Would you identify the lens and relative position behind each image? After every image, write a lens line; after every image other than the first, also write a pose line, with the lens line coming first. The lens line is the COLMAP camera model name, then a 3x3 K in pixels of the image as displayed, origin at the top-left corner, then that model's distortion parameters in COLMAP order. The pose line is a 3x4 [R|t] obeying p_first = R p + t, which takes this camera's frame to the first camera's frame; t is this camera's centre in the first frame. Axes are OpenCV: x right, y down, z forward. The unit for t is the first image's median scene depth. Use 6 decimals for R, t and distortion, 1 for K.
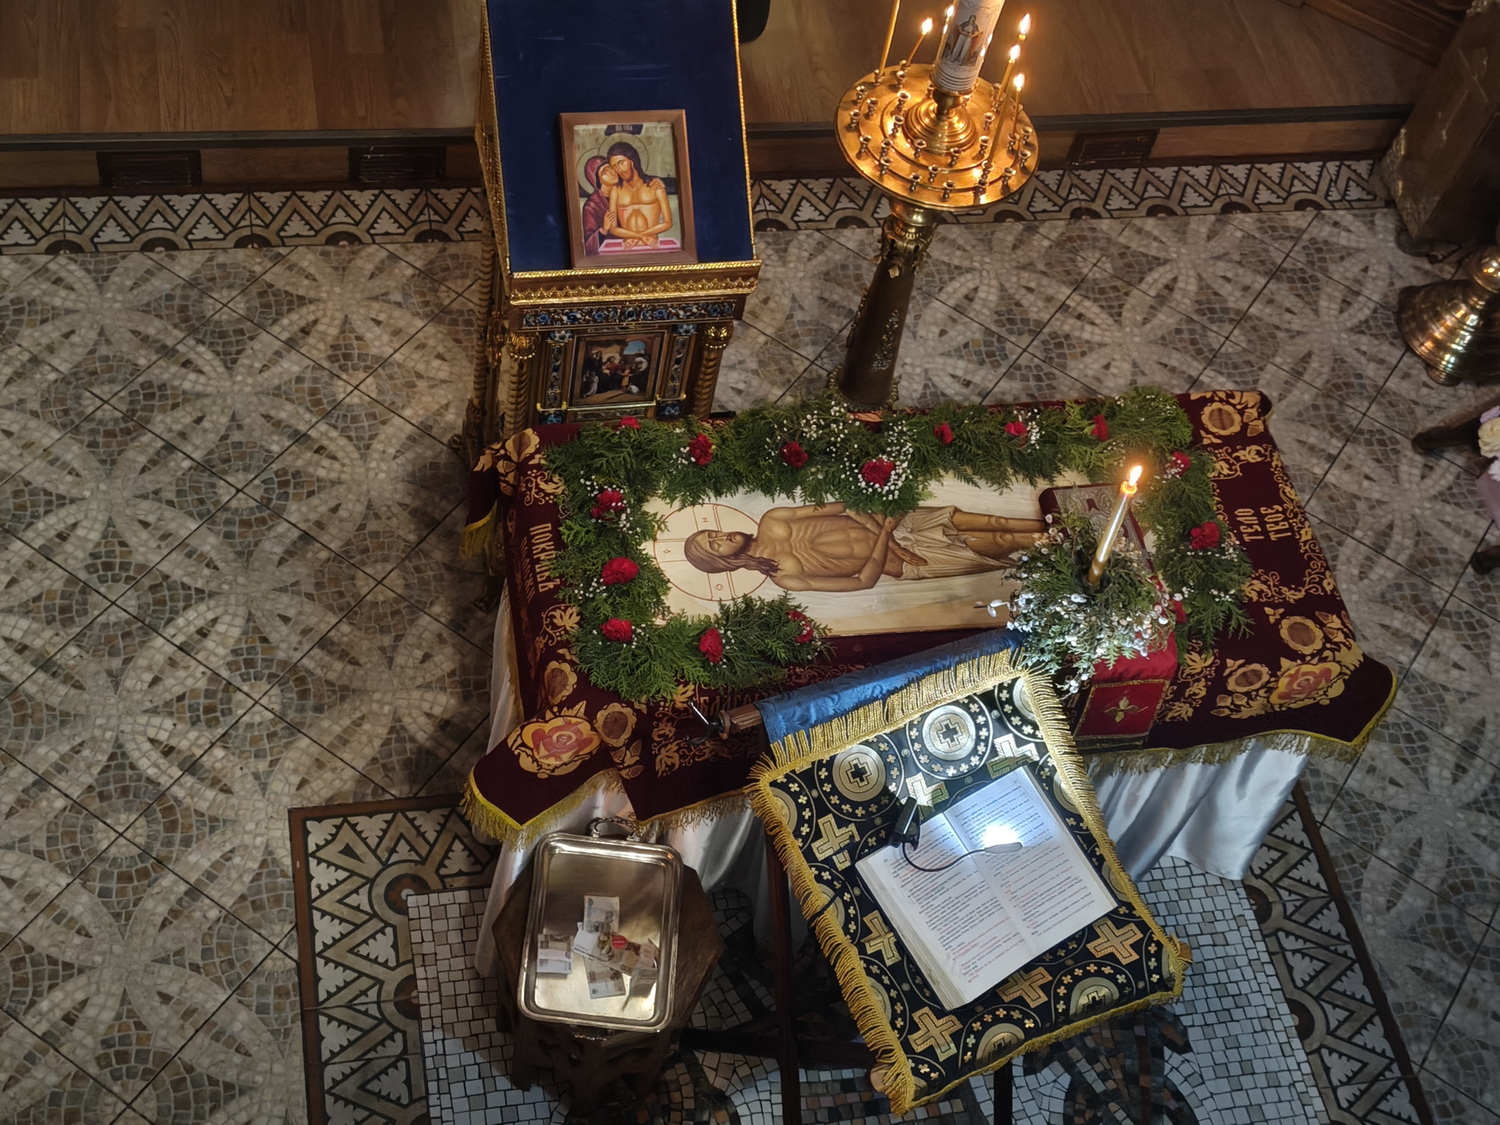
lens RADIAL K [[2072.2, 0, 736.4], [0, 2072.2, 565.1], [0, 0, 1]] dist [0.054325, 0.000000]
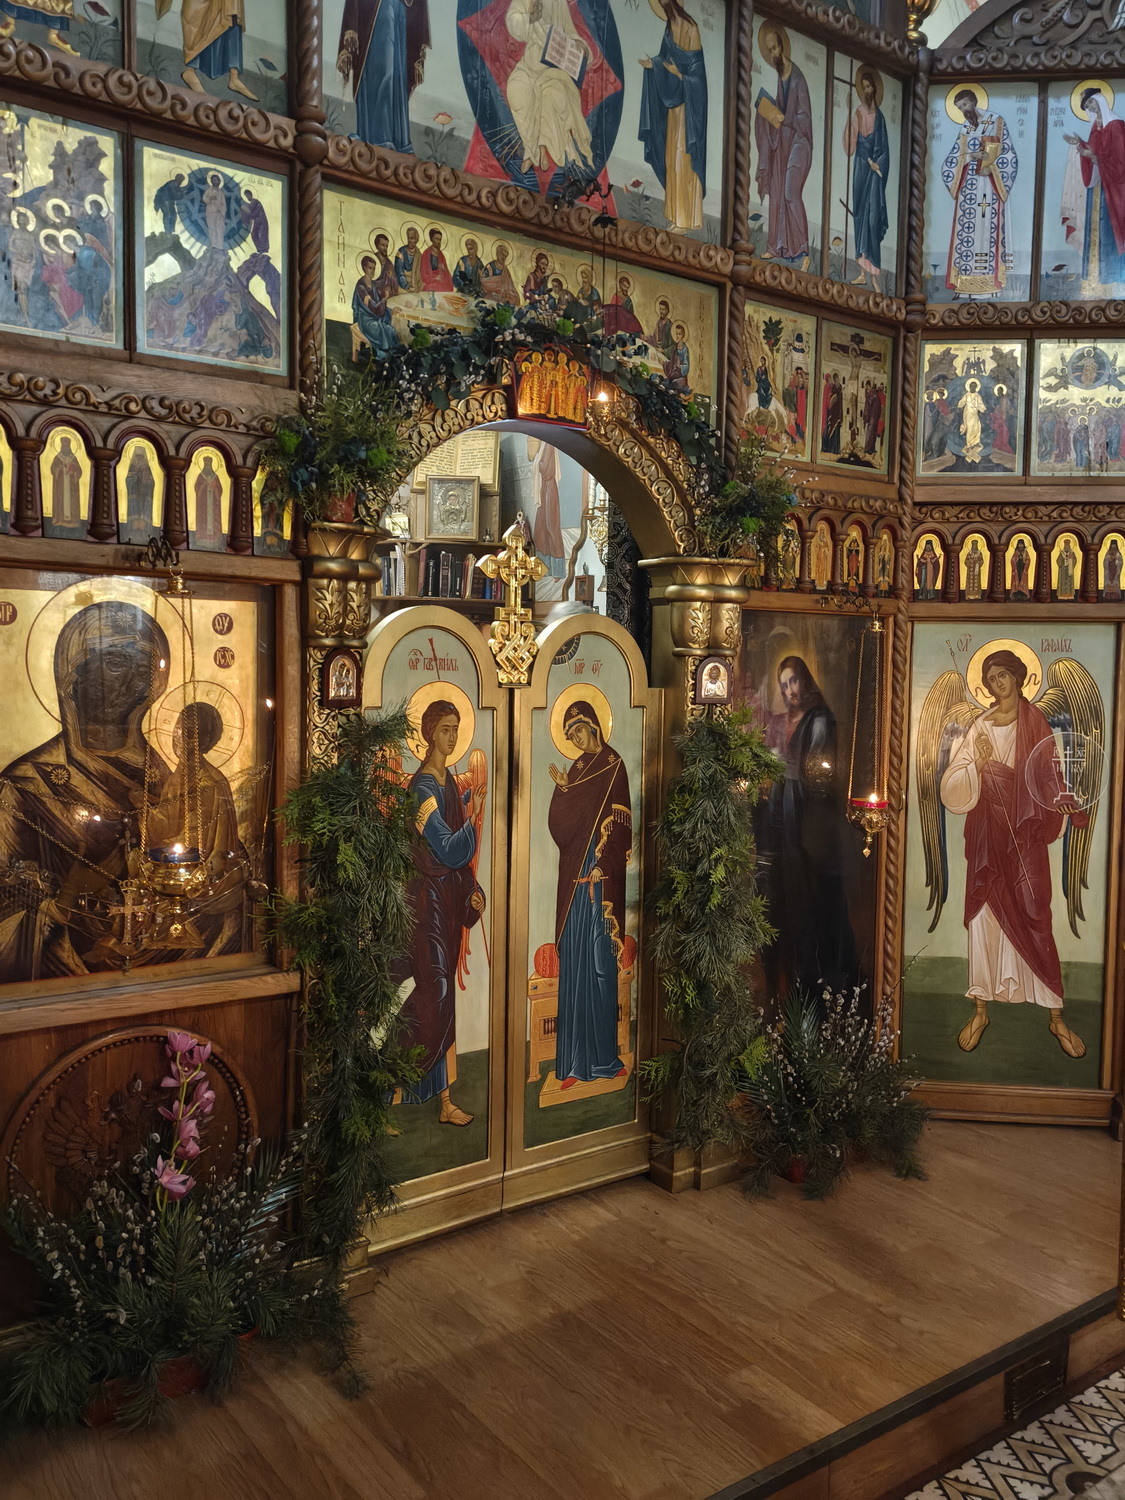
lens RADIAL K [[1245.2, 0, 575.8], [0, 1245.2, 736.2], [0, 0, 1]] dist [0.058799, -0.066444]
pose [[0.891819, -0.149999, 0.426800, -0.336710], [0.419841, 0.625815, -0.657335, -0.144282], [-0.168498, 0.765413, 0.621089, 0.711239]]
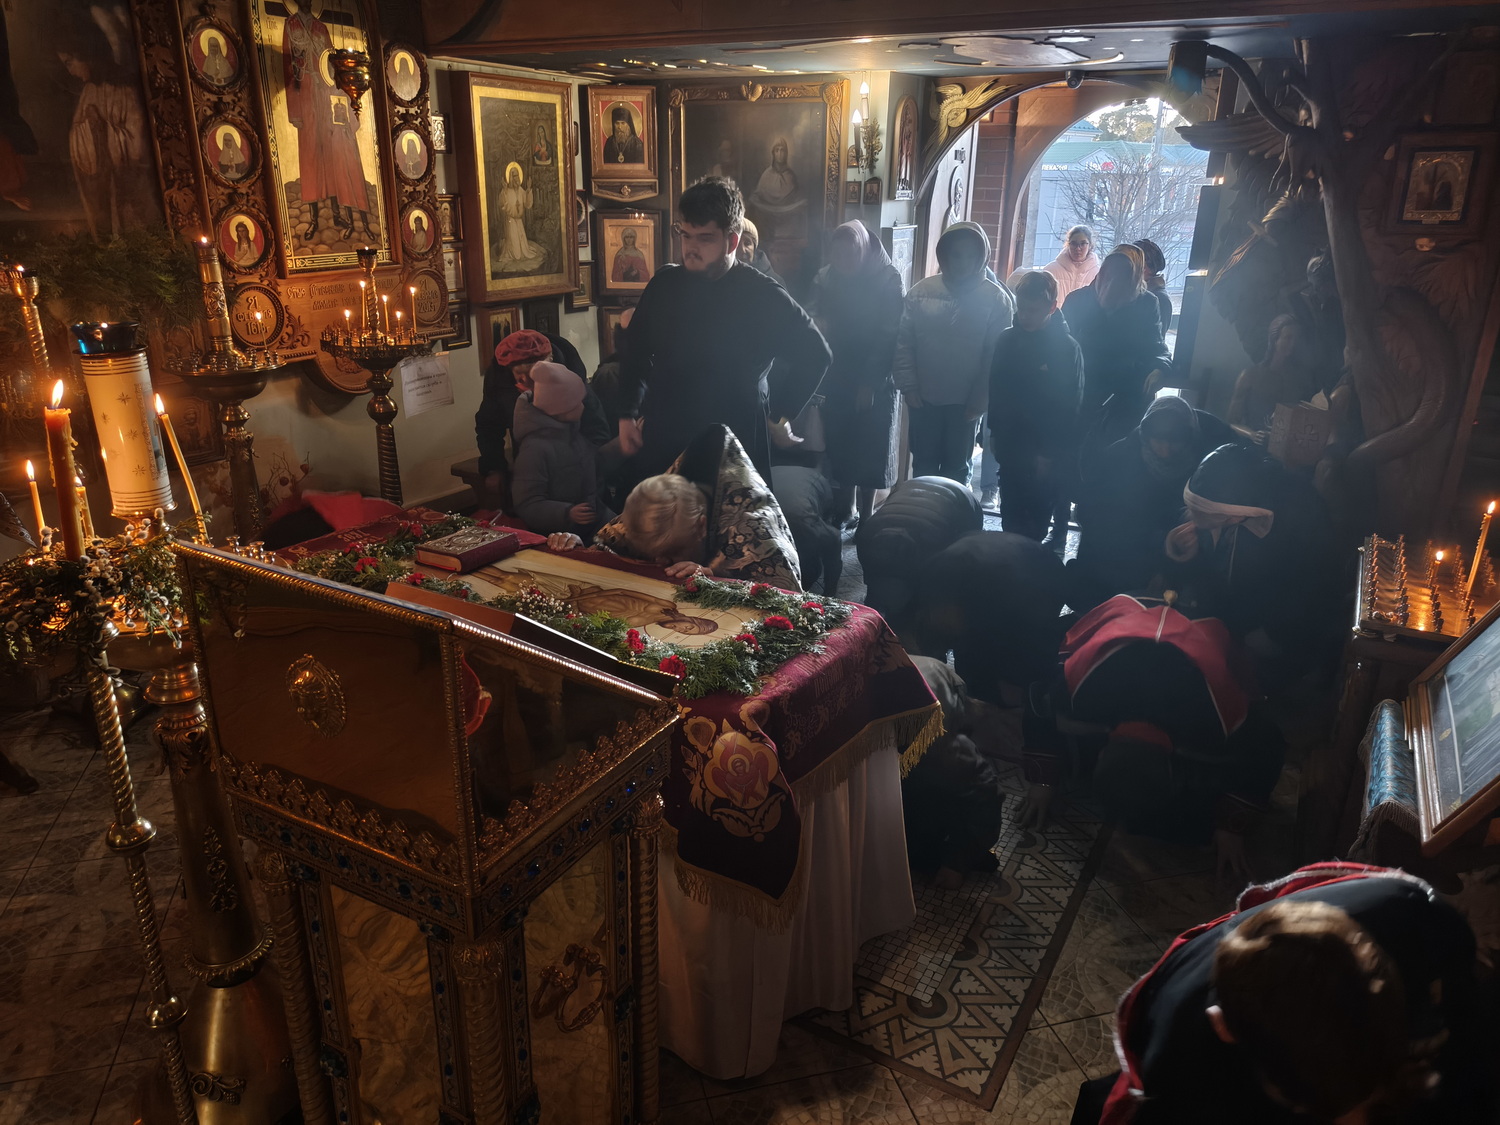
lens RADIAL K [[1042.8, 0, 745.6], [0, 1042.8, 566.7], [0, 0, 1]] dist [0.040833, -0.042935]
pose [[-0.745519, -0.371516, 0.553332, -0.312500], [0.455211, 0.322572, 0.829898, -0.445610], [-0.486810, 0.870588, -0.071365, 0.869992]]
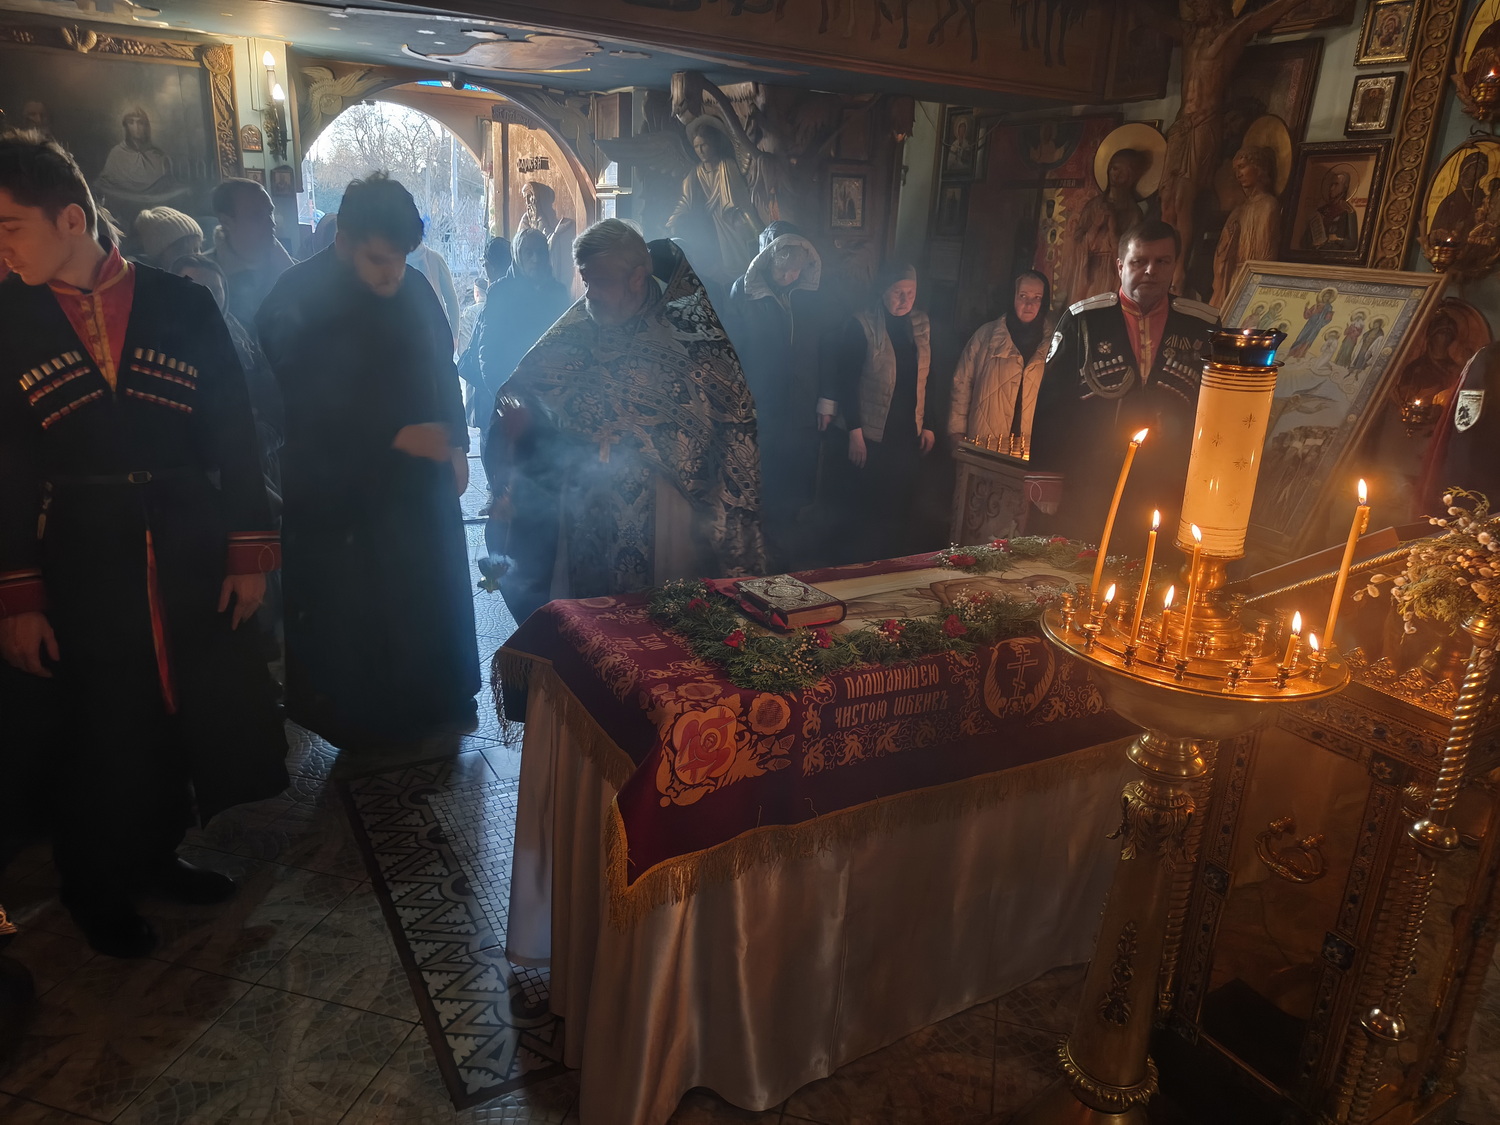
lens RADIAL K [[1042.8, 0, 752.3], [0, 1042.8, 563.0], [0, 0, 1]] dist [0.040833, -0.042935]
pose [[-0.926394, -0.081692, -0.367587, 0.359769], [-0.373760, 0.318201, 0.871236, -0.458506], [0.045793, 0.944497, -0.325313, 1.044780]]
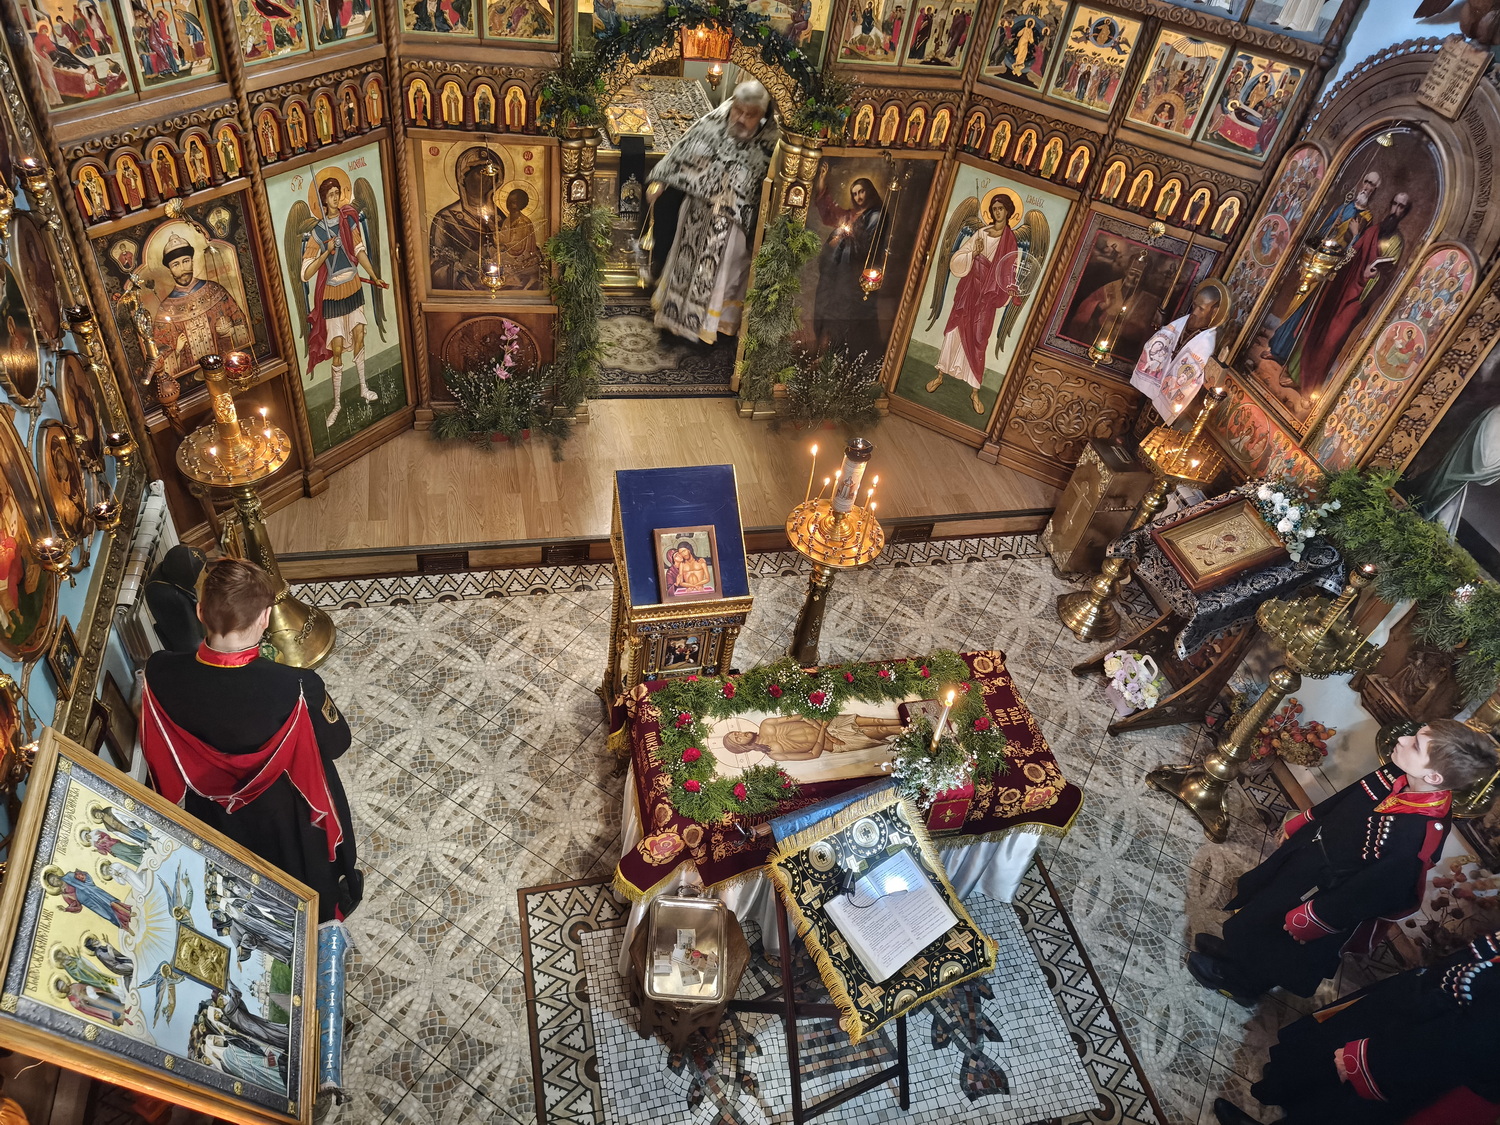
lens RADIAL K [[1042.8, 0, 752.3], [0, 1042.8, 557.2], [0, 0, 1]] dist [0.040833, -0.042935]
pose [[0.998593, -0.036760, 0.038217, -0.025166], [0.042865, 0.983869, -0.173677, -0.006210], [-0.031216, 0.175071, 0.984061, -0.009471]]
